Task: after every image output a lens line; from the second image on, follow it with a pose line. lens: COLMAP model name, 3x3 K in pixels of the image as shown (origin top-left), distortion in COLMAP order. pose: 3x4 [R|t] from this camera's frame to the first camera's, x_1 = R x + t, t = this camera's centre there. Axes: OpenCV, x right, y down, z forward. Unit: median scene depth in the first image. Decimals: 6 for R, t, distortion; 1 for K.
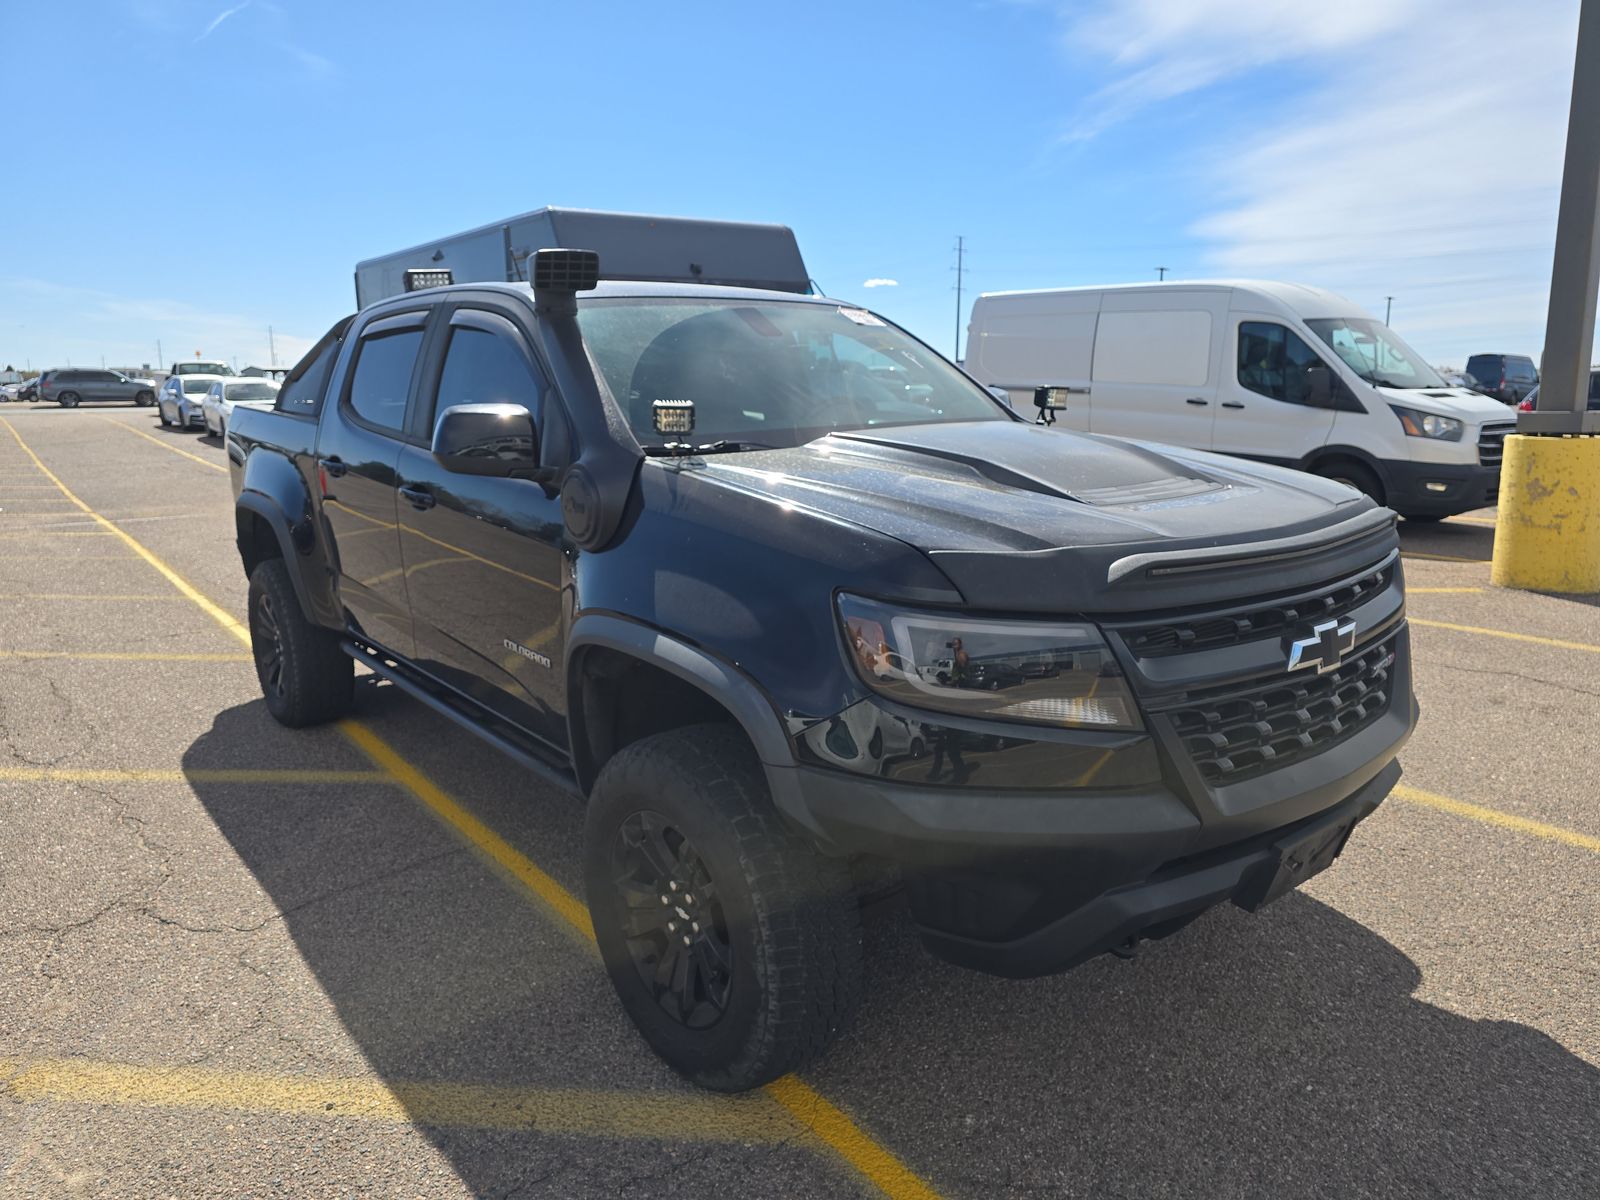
lens RADIAL K [[1069.1, 0, 794.6], [0, 1069.1, 611.4], [0, 0, 1]] dist [0.021388, -0.005655]
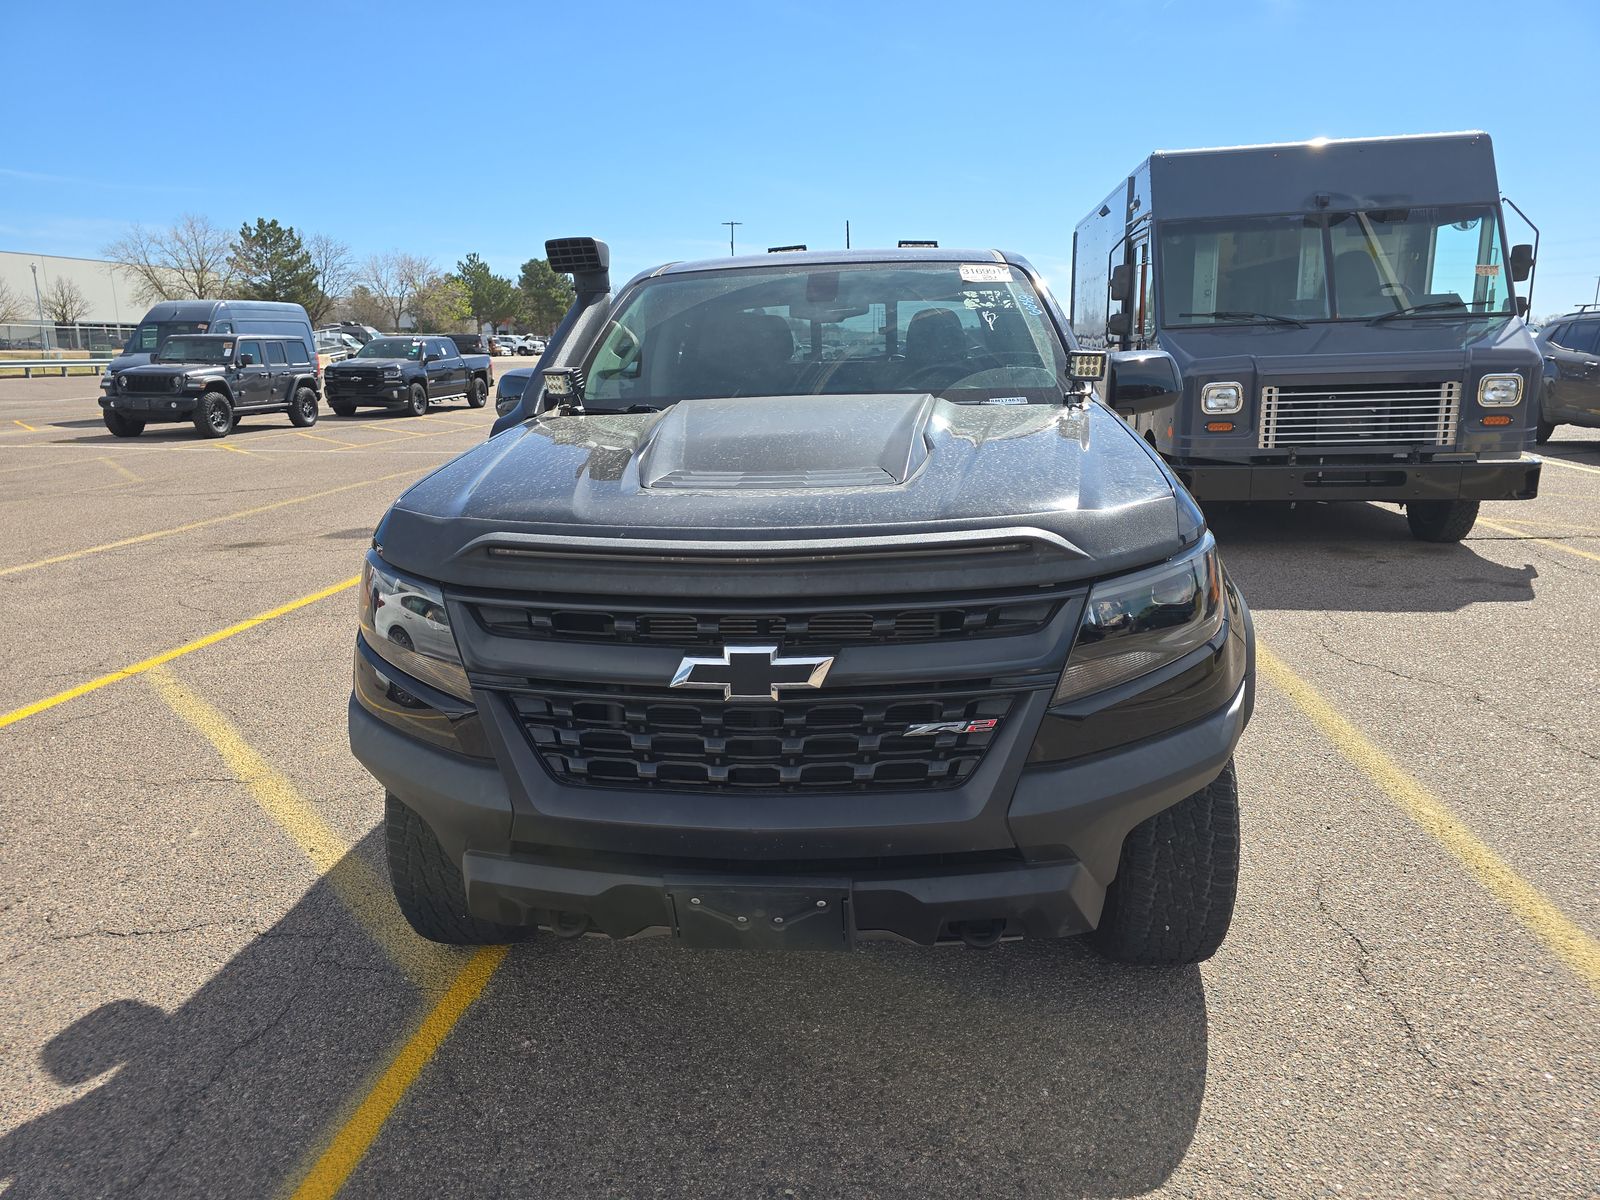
lens RADIAL K [[1069.1, 0, 796.7], [0, 1069.1, 593.3], [0, 0, 1]] dist [0.021388, -0.005655]
pose [[0.710074, 0.151144, -0.687714, 1.090464], [-0.121607, 0.988338, 0.091653, -0.109716], [0.693547, 0.018551, 0.720173, 0.435937]]
